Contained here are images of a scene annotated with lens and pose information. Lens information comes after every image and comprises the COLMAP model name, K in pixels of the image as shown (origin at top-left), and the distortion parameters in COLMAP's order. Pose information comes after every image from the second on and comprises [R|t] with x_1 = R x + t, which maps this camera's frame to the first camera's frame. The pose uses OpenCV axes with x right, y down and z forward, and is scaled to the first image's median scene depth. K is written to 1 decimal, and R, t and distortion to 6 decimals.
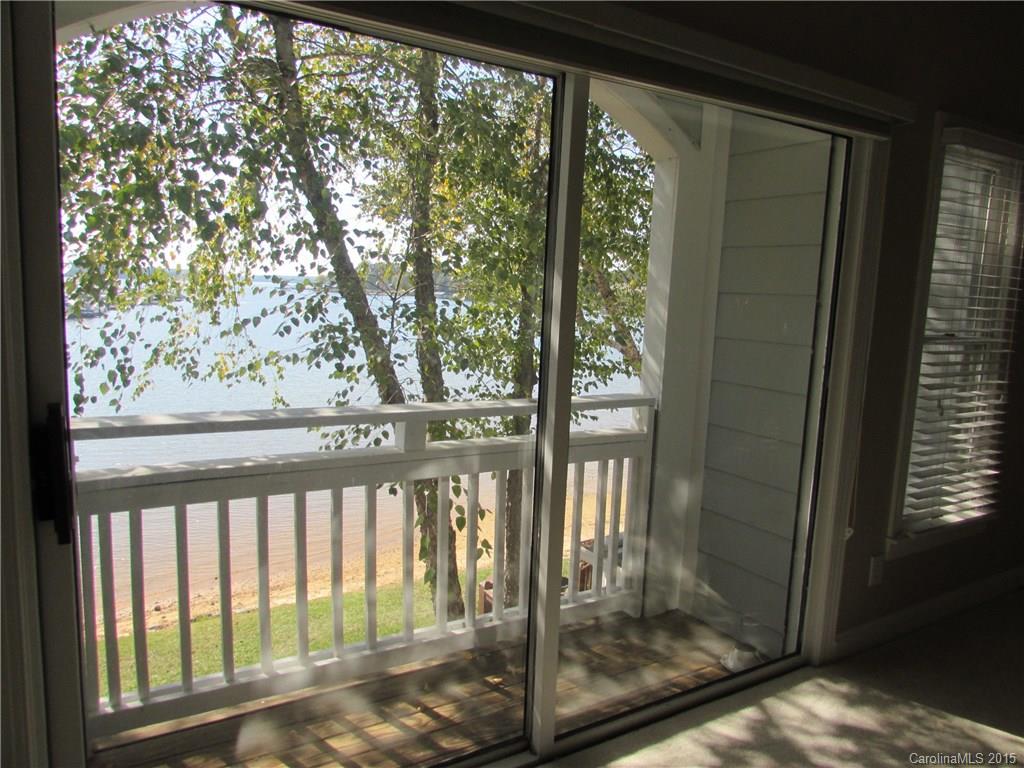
lens RADIAL K [[729.9, 0, 515.4], [0, 729.9, 387.6], [0, 0, 1]] dist [-0.011636, -0.000673]
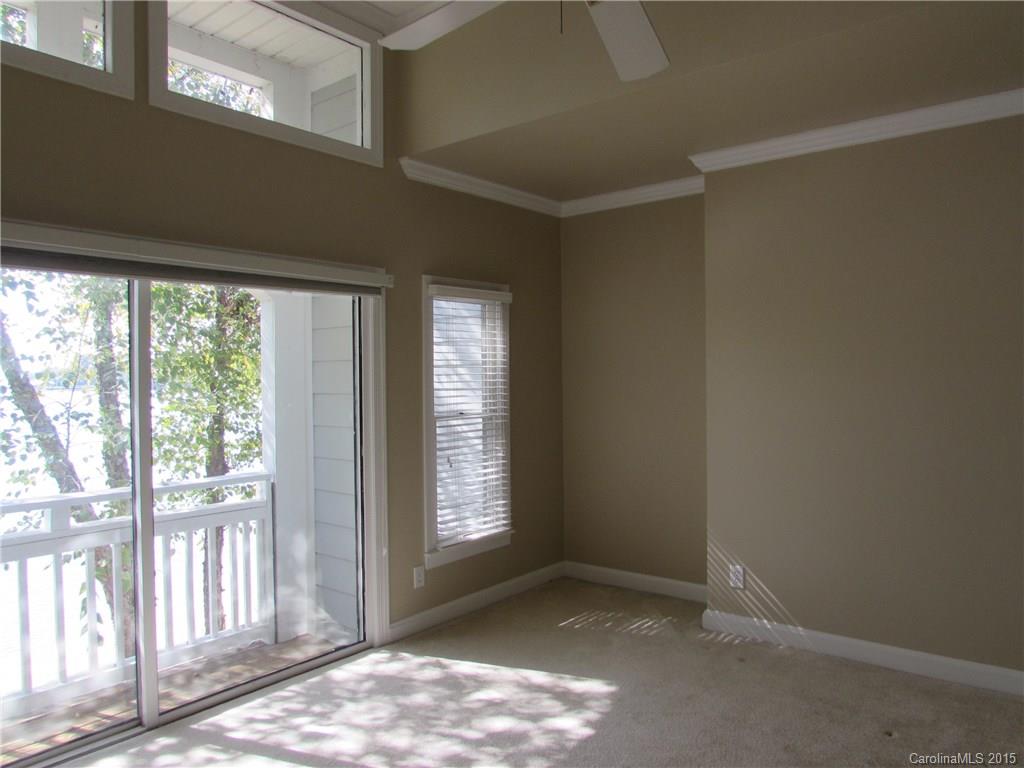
lens RADIAL K [[741.1, 0, 506.9], [0, 741.1, 388.3], [0, 0, 1]] dist [-0.014595, -0.000446]
pose [[0.951236, -0.057058, 0.303141, 0.232063], [0.090122, 0.991272, -0.096218, 0.033475], [-0.295005, 0.118845, 0.948076, -0.513244]]
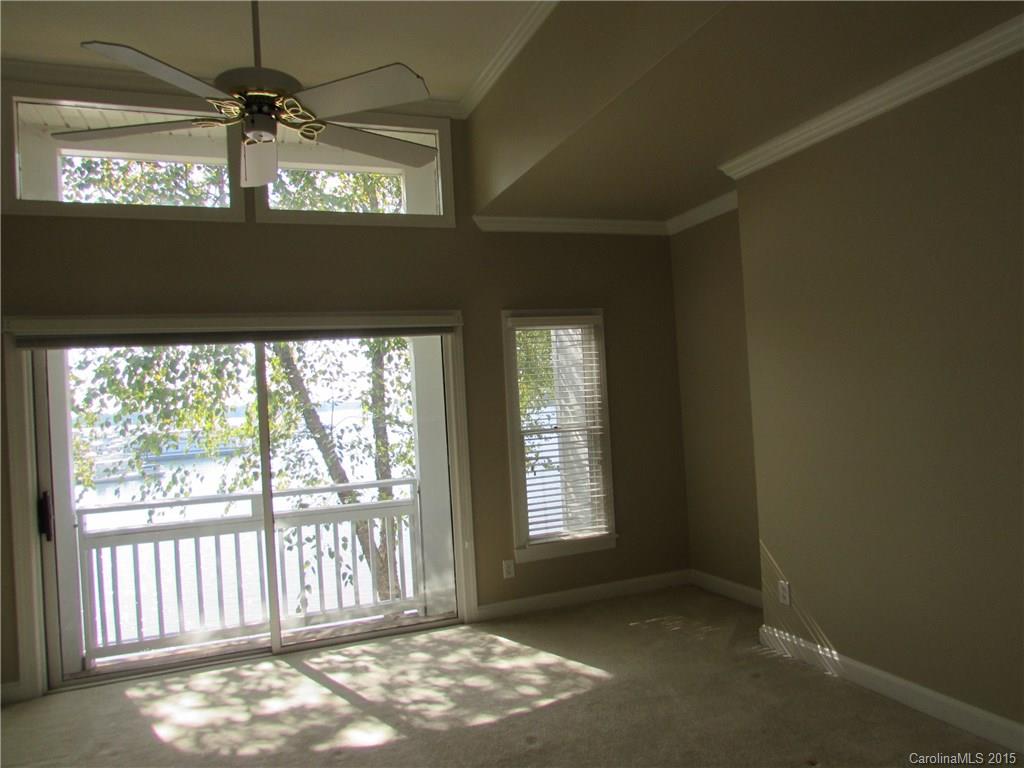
lens RADIAL K [[729.9, 0, 515.4], [0, 729.9, 387.6], [0, 0, 1]] dist [-0.011636, -0.000673]
pose [[0.973870, -0.101845, -0.202988, 0.900072], [0.070890, 0.985472, -0.154334, 0.096498], [0.215758, 0.135912, 0.966942, -0.712112]]
